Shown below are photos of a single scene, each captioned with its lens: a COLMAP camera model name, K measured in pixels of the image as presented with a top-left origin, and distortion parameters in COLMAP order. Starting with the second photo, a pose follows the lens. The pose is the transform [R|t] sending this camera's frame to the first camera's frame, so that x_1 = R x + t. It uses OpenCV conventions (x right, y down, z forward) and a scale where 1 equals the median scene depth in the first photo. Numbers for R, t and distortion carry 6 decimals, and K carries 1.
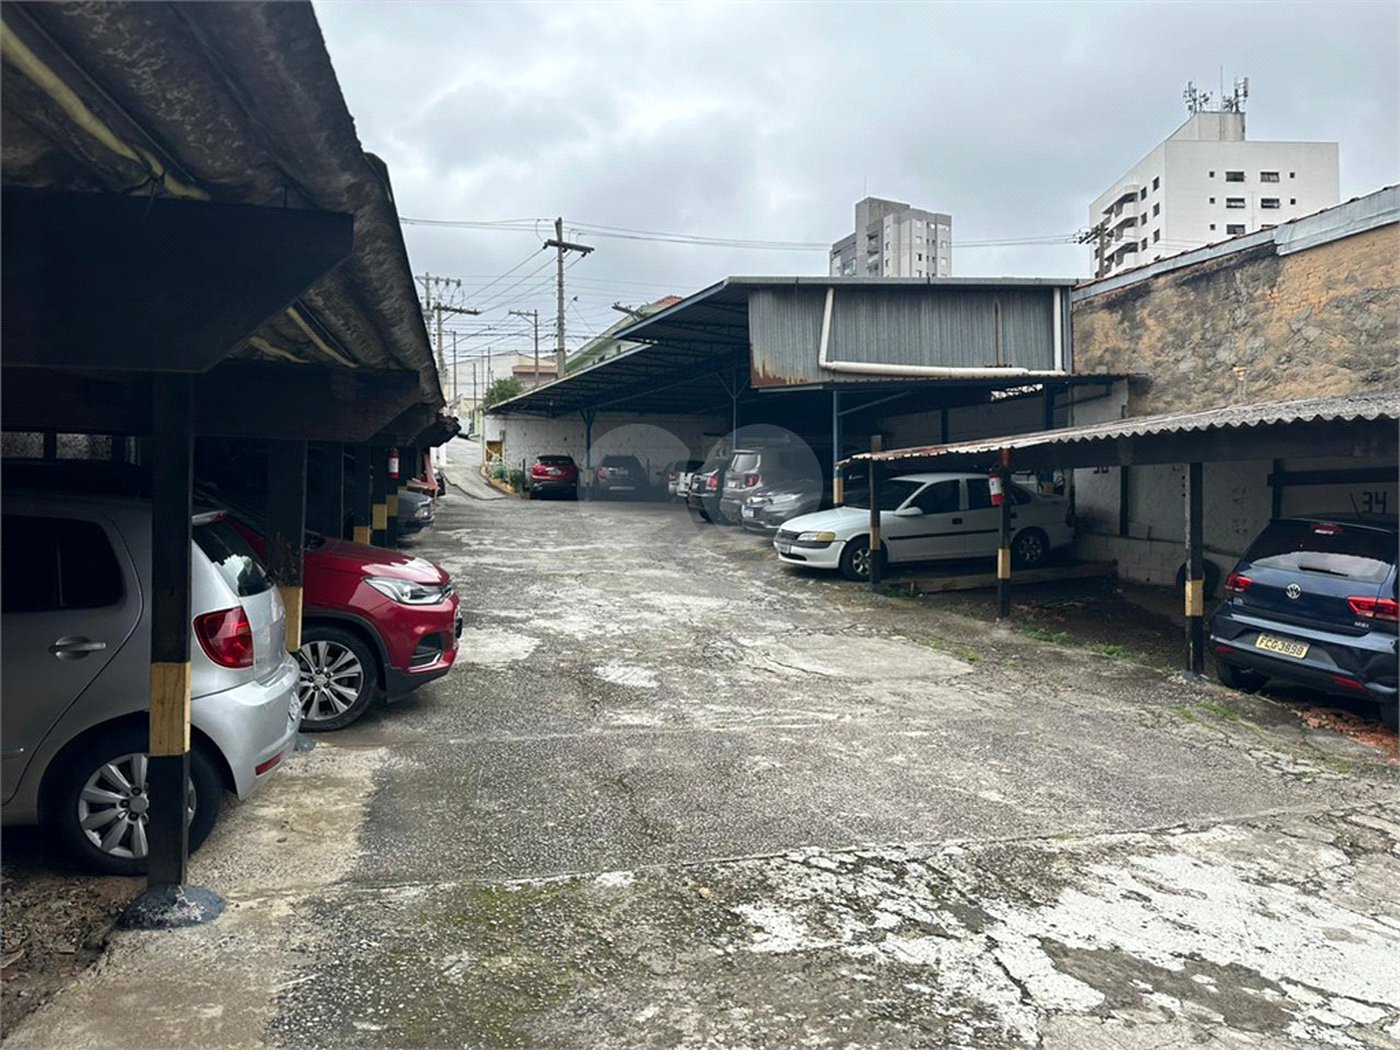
lens RADIAL K [[964.6, 0, 700.0], [0, 964.6, 525.0], [0, 0, 1]] dist [0.126120, -0.234828]
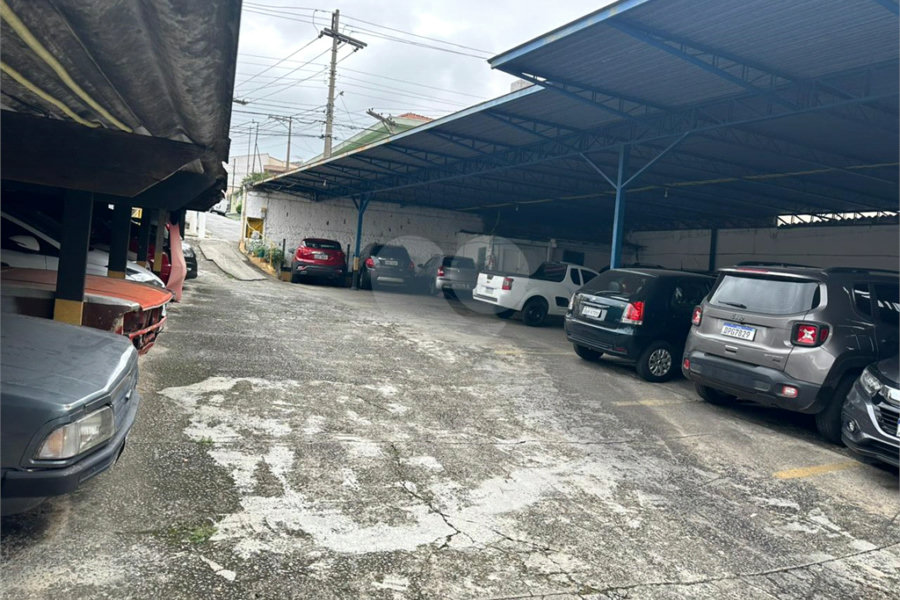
lens RADIAL K [[590.7, 0, 433.3], [0, 590.7, 294.9], [0, 0, 1]] dist [0.027265, -0.000284]
pose [[0.990073, 0.082437, 0.113836, -0.101000], [-0.083832, 0.996452, 0.007511, -0.029670], [-0.112813, -0.016980, 0.993471, 0.401113]]
